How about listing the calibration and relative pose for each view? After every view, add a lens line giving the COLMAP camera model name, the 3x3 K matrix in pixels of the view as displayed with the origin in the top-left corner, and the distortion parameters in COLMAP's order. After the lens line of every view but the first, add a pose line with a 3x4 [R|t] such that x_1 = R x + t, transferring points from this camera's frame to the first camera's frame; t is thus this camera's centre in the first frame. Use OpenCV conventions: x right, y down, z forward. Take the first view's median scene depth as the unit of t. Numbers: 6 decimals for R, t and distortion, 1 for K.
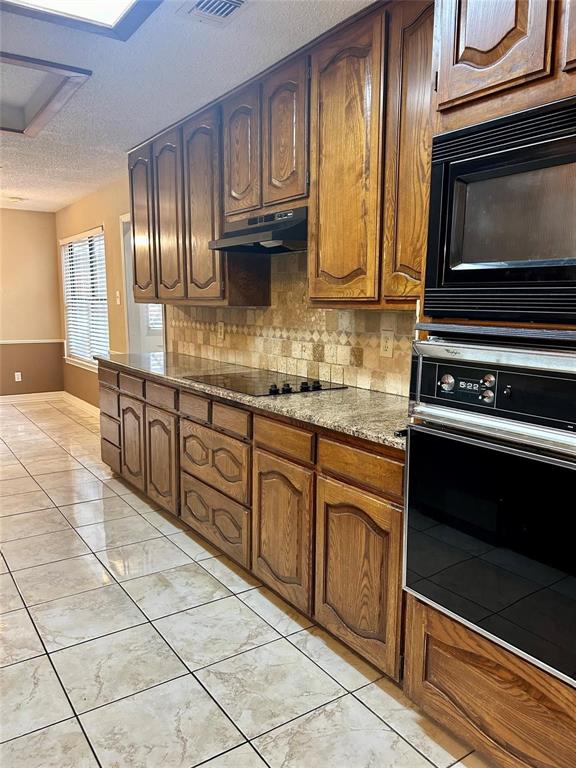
lens RADIAL K [[580.4, 0, 287.4], [0, 580.4, 391.4], [0, 0, 1]] dist [0.048080, -0.053579]
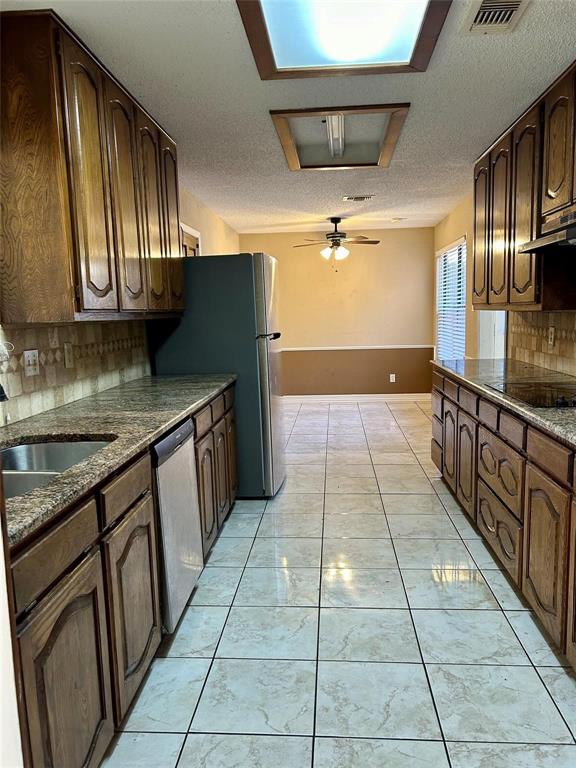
lens RADIAL K [[580.4, 0, 291.2], [0, 580.4, 391.8], [0, 0, 1]] dist [0.048080, -0.053579]
pose [[0.782973, 0.058859, -0.619265, 0.184203], [-0.063596, 0.997871, 0.014435, -0.004359], [0.618796, 0.028081, 0.785049, 0.009481]]
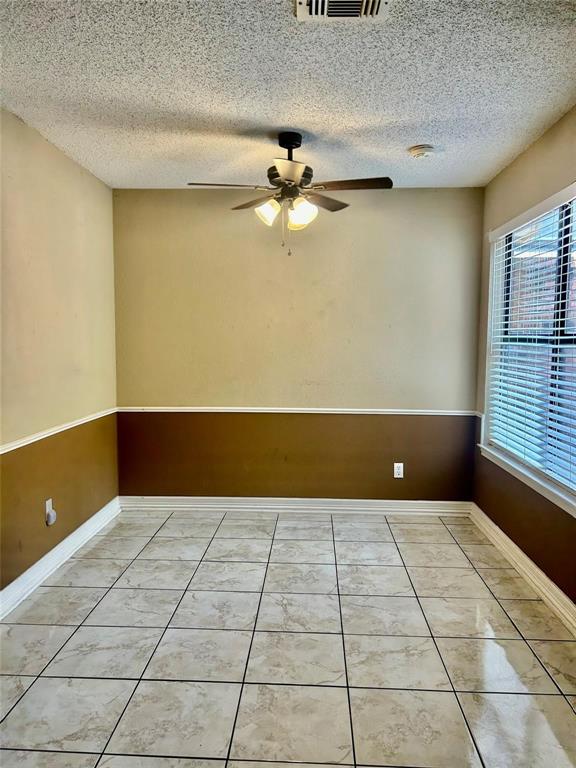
lens RADIAL K [[580.4, 0, 287.3], [0, 580.4, 384.2], [0, 0, 1]] dist [0.048080, -0.053579]
pose [[0.805585, 0.048212, -0.590515, -0.487613], [-0.088611, 0.995278, -0.039625, -0.181050], [0.585816, 0.084247, 0.806053, 1.059517]]
